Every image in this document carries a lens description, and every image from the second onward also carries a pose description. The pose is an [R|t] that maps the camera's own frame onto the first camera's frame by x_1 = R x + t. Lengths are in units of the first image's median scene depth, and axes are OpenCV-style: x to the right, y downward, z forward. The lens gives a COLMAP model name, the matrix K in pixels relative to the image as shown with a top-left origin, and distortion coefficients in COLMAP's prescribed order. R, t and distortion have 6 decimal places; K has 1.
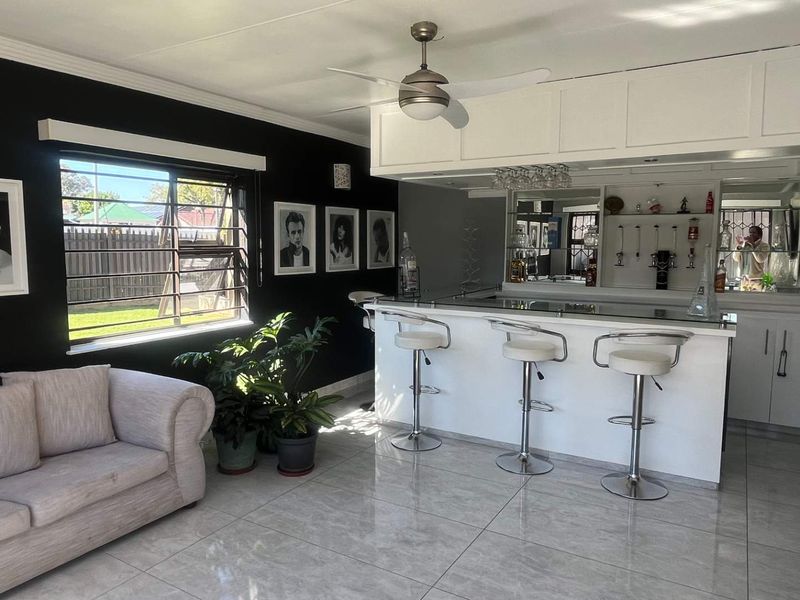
lens RADIAL K [[573.6, 0, 399.9], [0, 573.6, 294.9], [0, 0, 1]] dist [-0.002595, -0.006595]
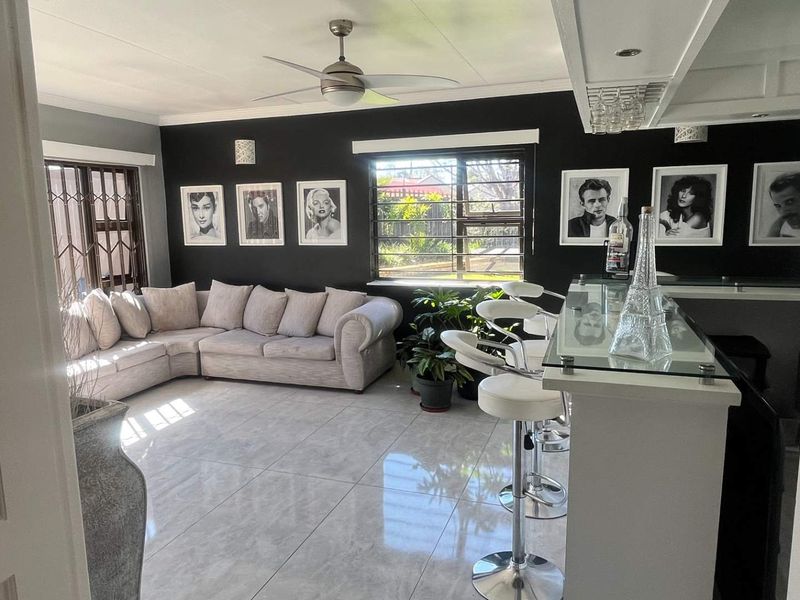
lens RADIAL K [[573.6, 0, 396.5], [0, 573.6, 300.3], [0, 0, 1]] dist [-0.002595, -0.006595]
pose [[0.193903, 0.139736, -0.971018, 0.911152], [-0.072472, 0.989139, 0.127871, -0.058612], [0.978340, 0.045577, 0.201924, 0.663477]]
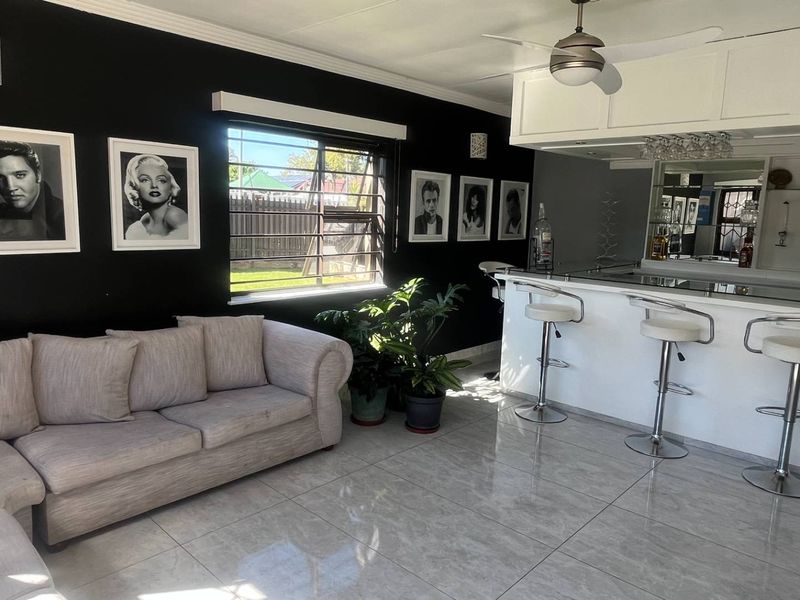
lens RADIAL K [[573.6, 0, 395.7], [0, 573.6, 298.5], [0, 0, 1]] dist [-0.002595, -0.006595]
pose [[0.975277, 0.058821, -0.213012, -0.018902], [-0.047246, 0.997137, 0.059035, 0.009354], [0.215875, -0.047512, 0.975264, -0.024657]]
